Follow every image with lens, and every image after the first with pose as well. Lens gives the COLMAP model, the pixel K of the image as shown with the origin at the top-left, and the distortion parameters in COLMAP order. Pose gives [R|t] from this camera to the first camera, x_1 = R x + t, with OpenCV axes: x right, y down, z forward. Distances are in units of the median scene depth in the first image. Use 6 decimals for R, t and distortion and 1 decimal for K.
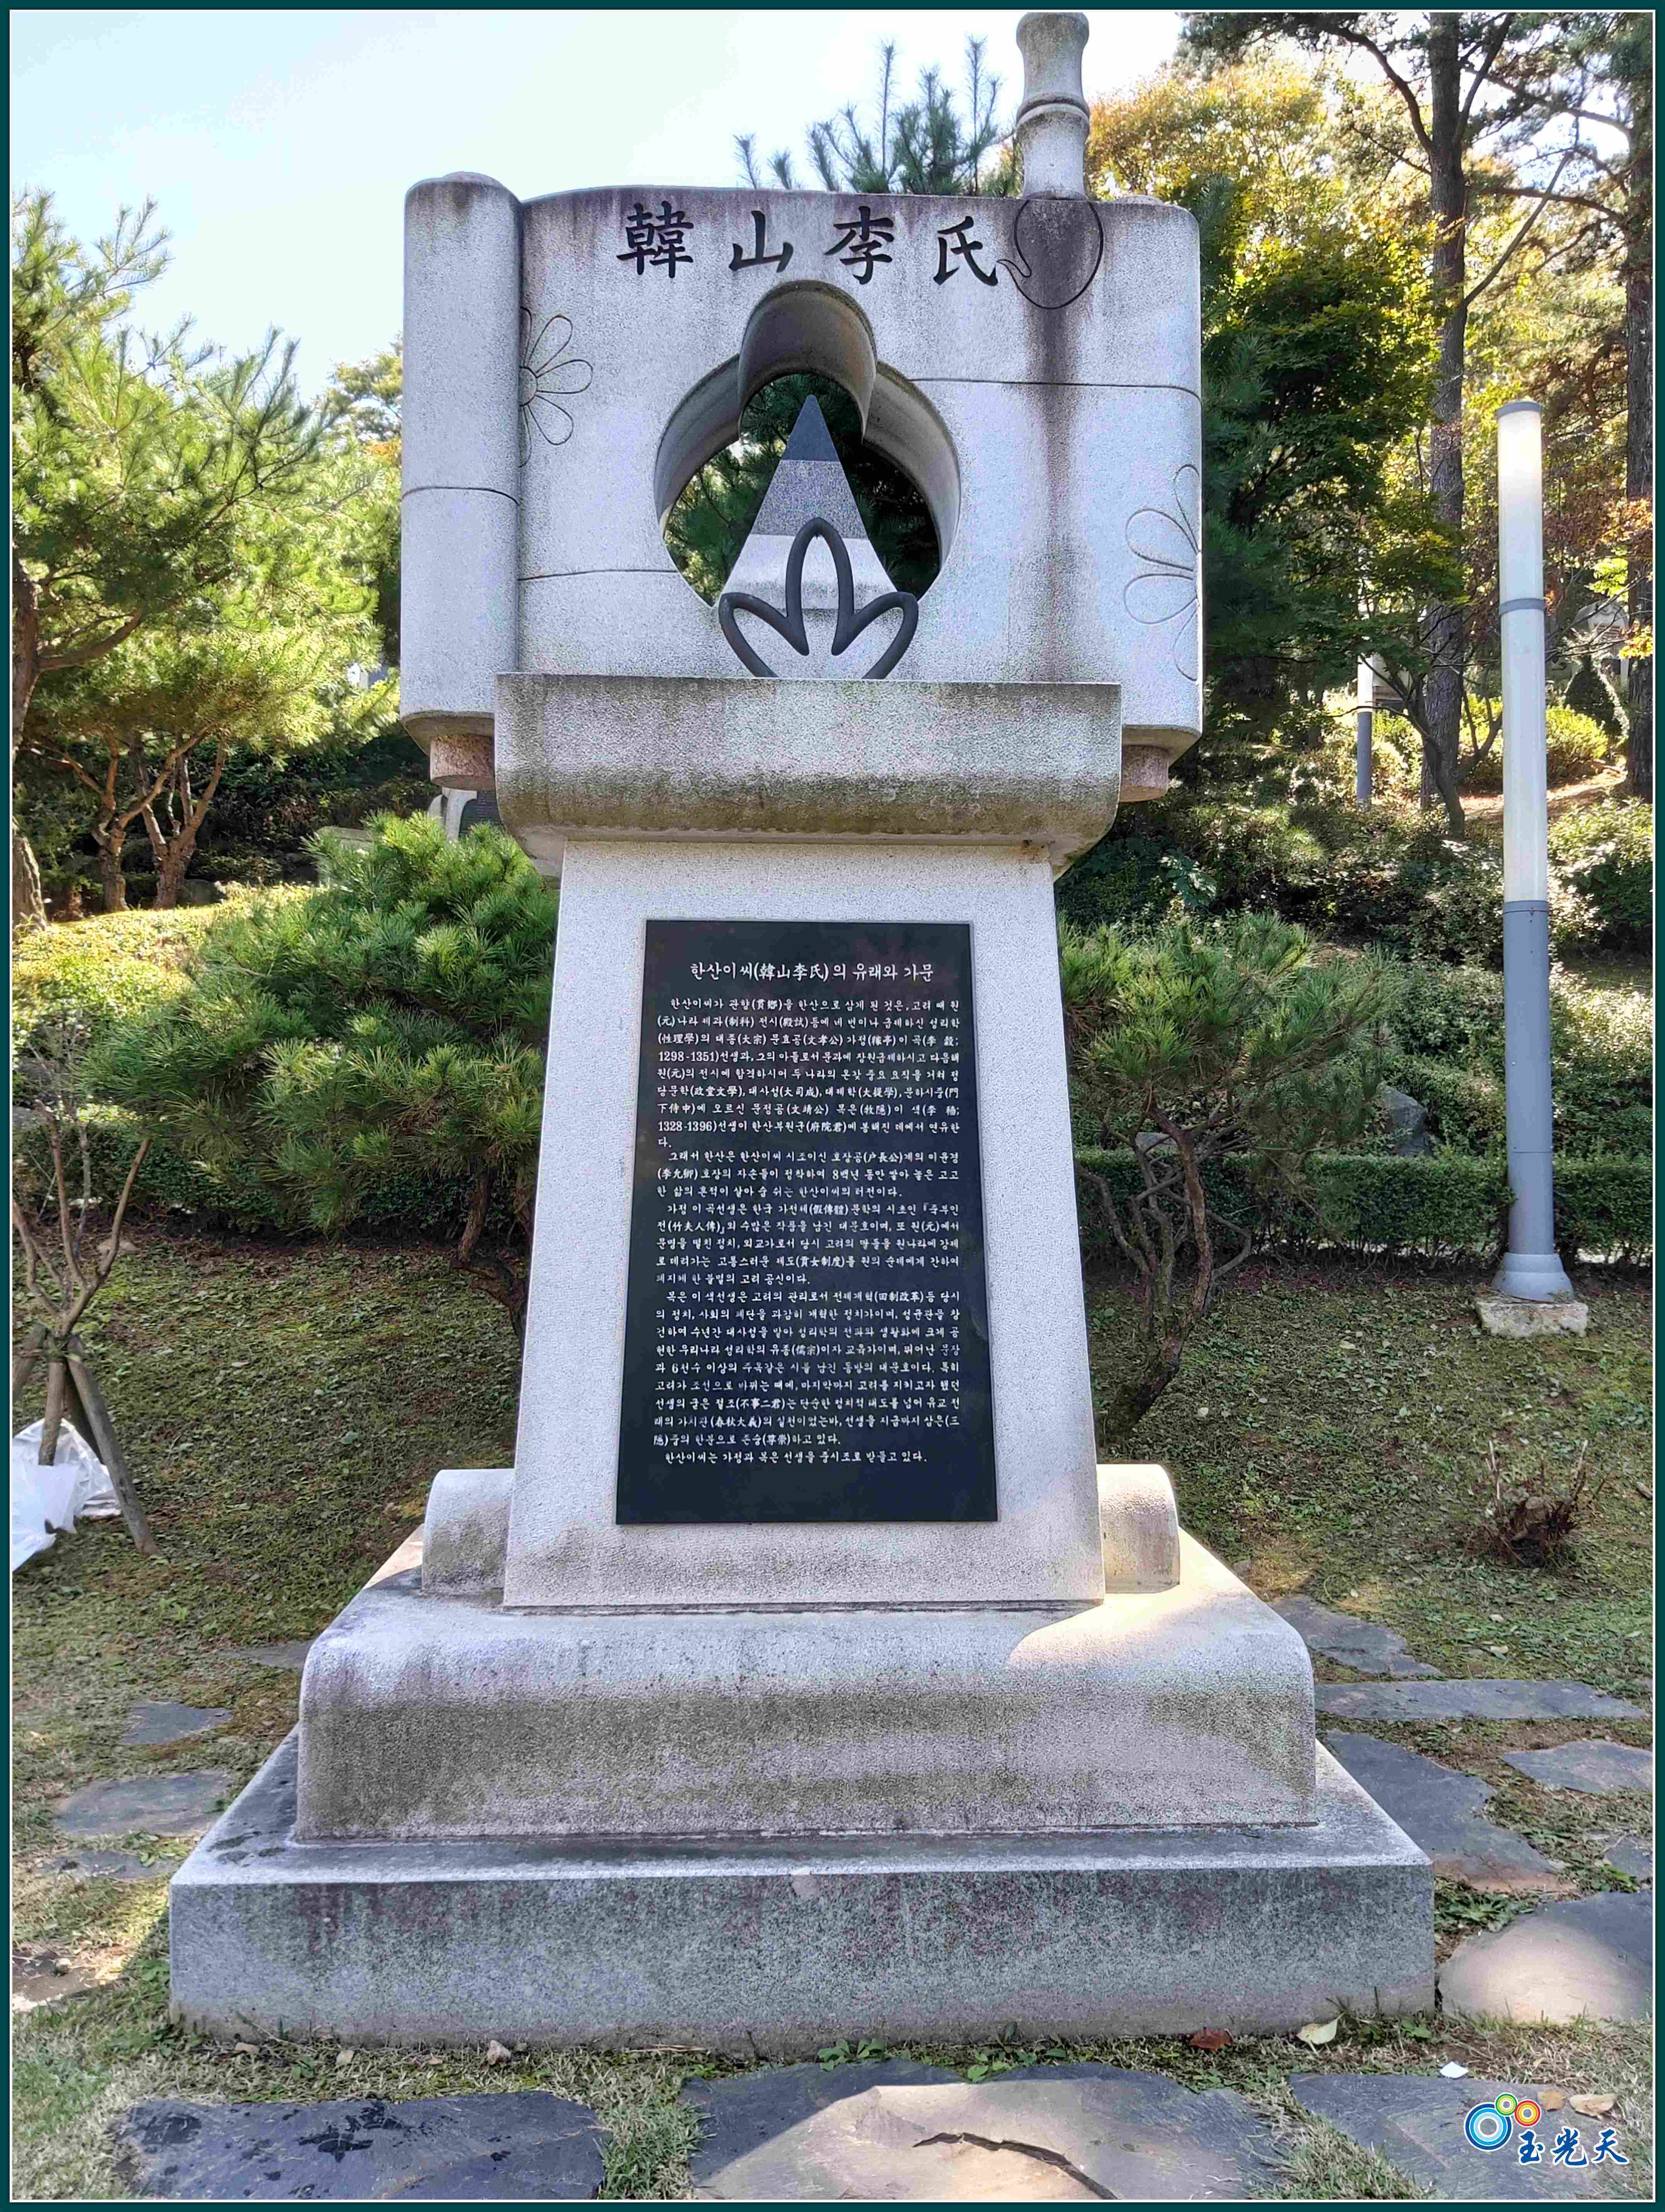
lens RADIAL K [[1697.7, 0, 834.7], [0, 1697.7, 1100.4], [0, 0, 1]] dist [0.005366, -0.064019]
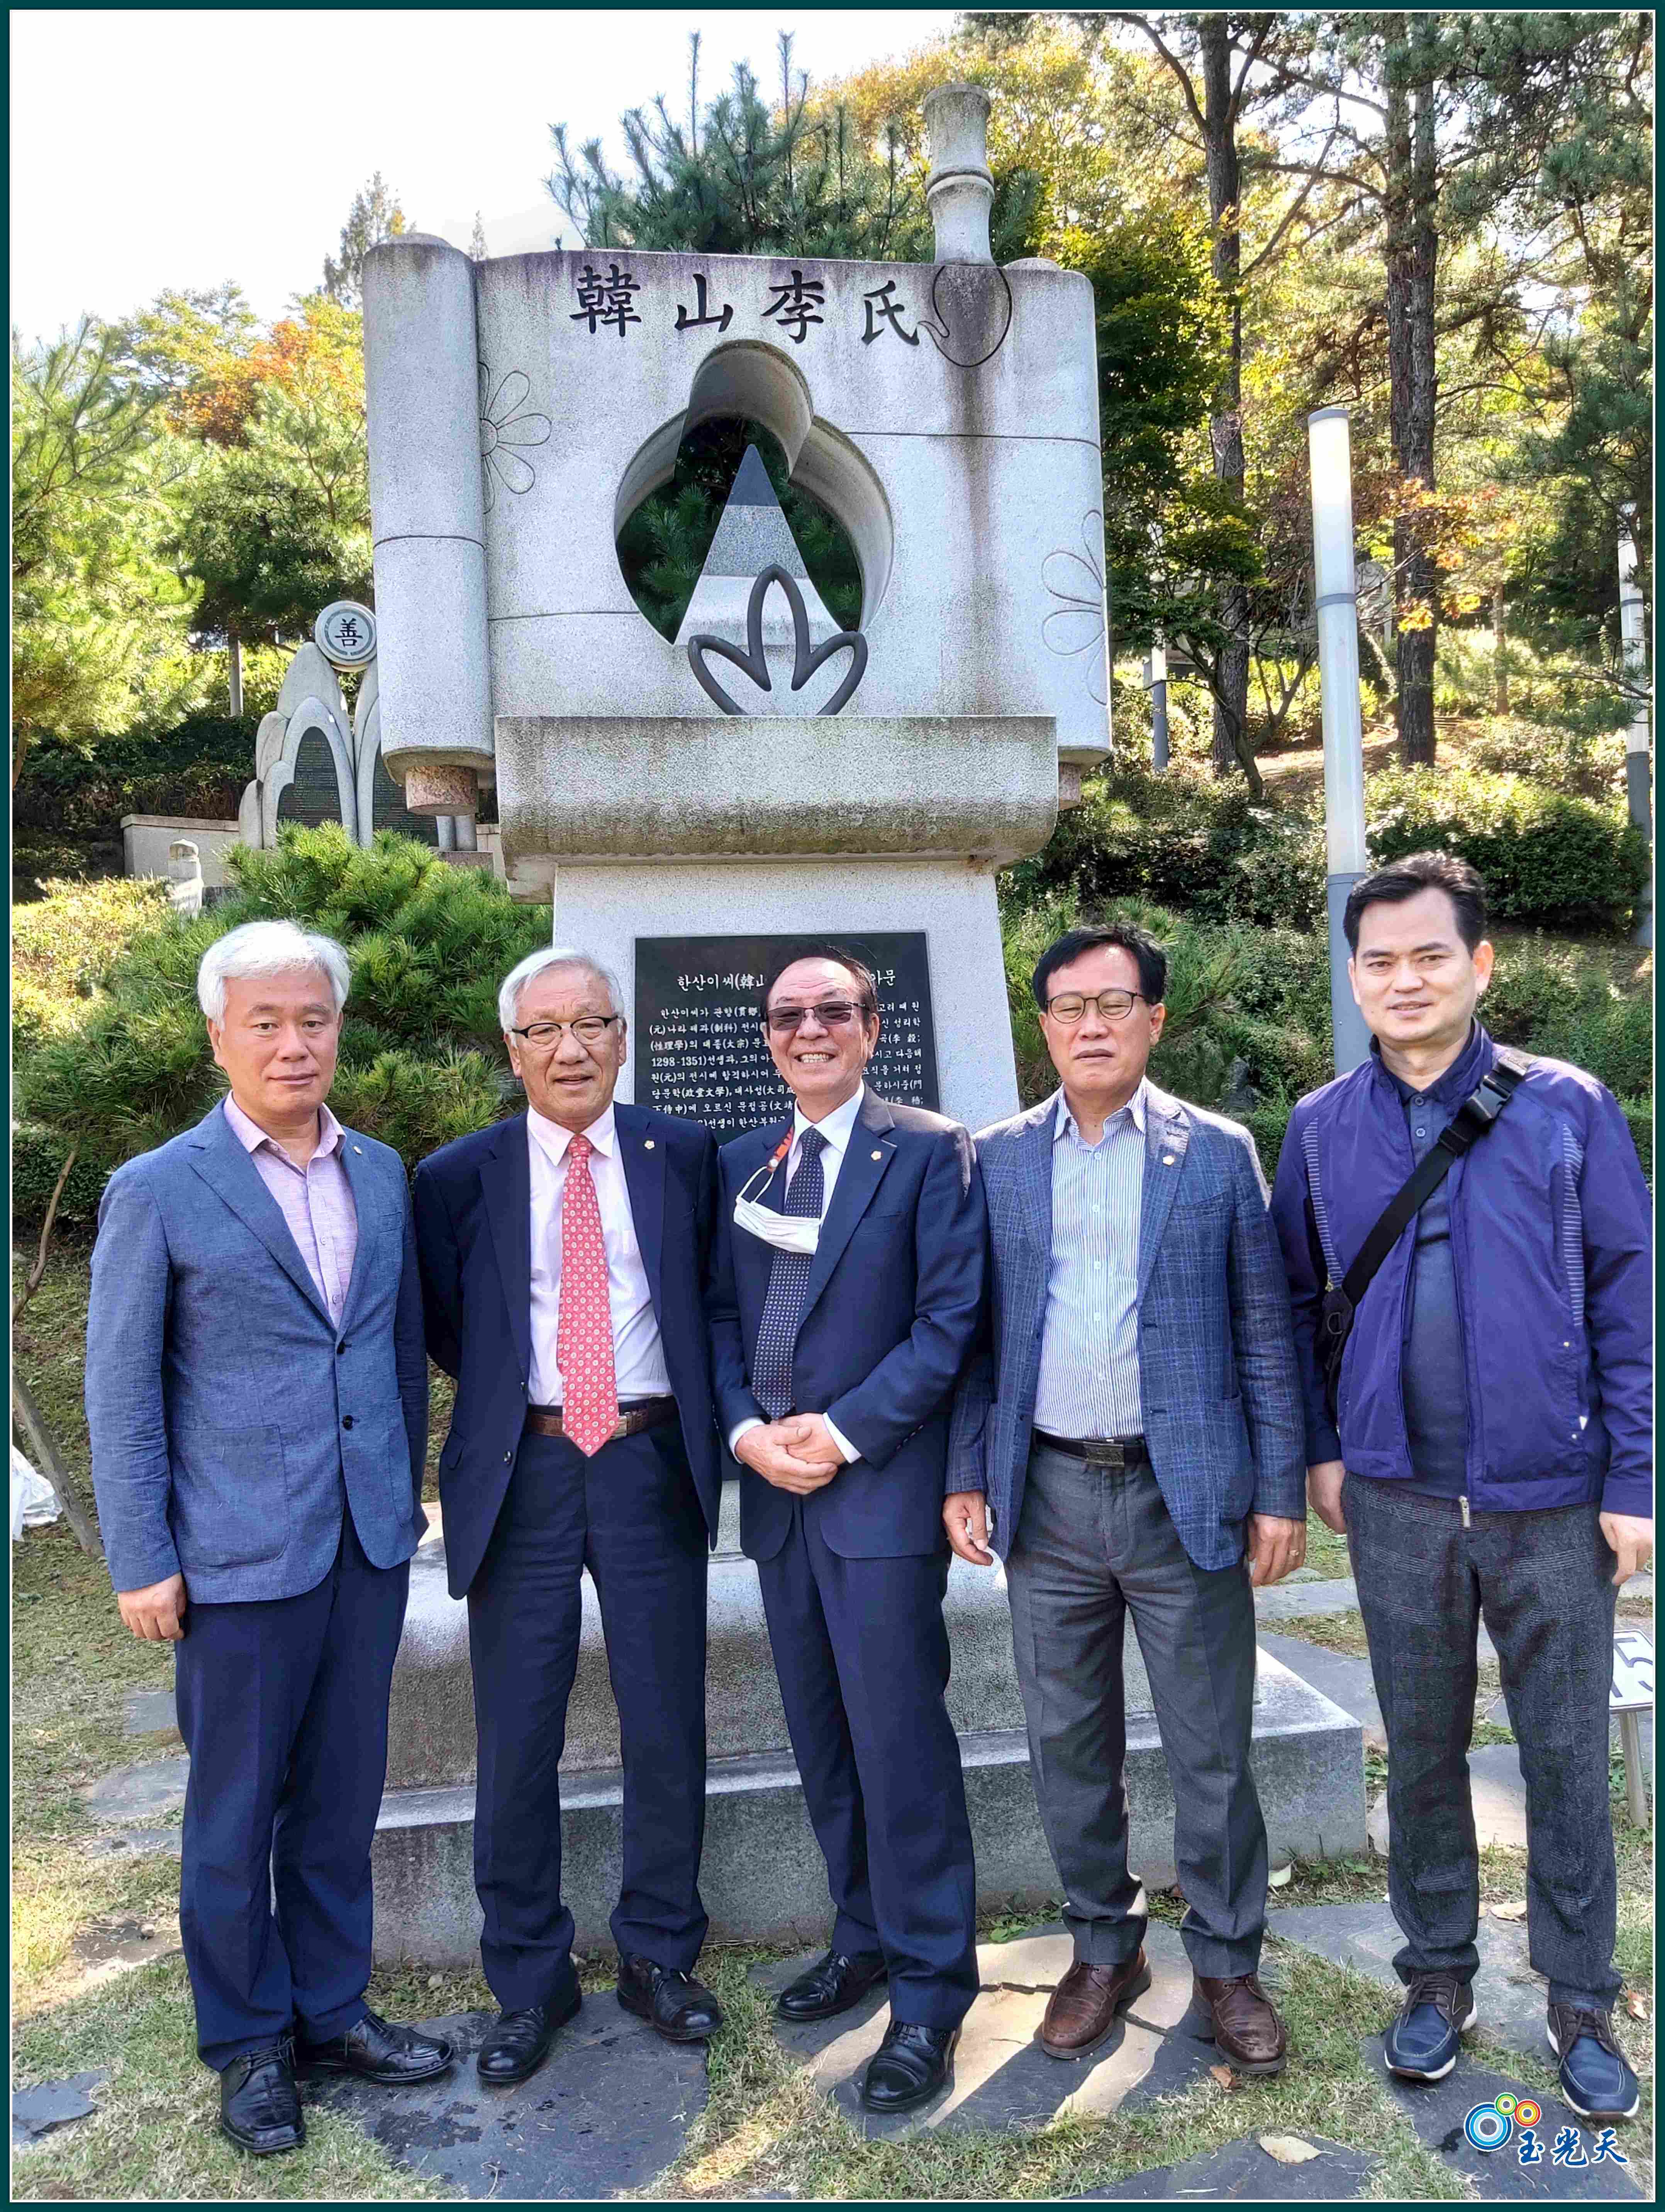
lens RADIAL K [[1697.7, 0, 833.8], [0, 1697.7, 1116.4], [0, 0, 1]] dist [0.005366, -0.064019]
pose [[0.992241, -0.043403, 0.116505, -0.095806], [0.039903, 0.998684, 0.032210, -0.017922], [-0.117750, -0.027311, 0.992668, -0.084707]]
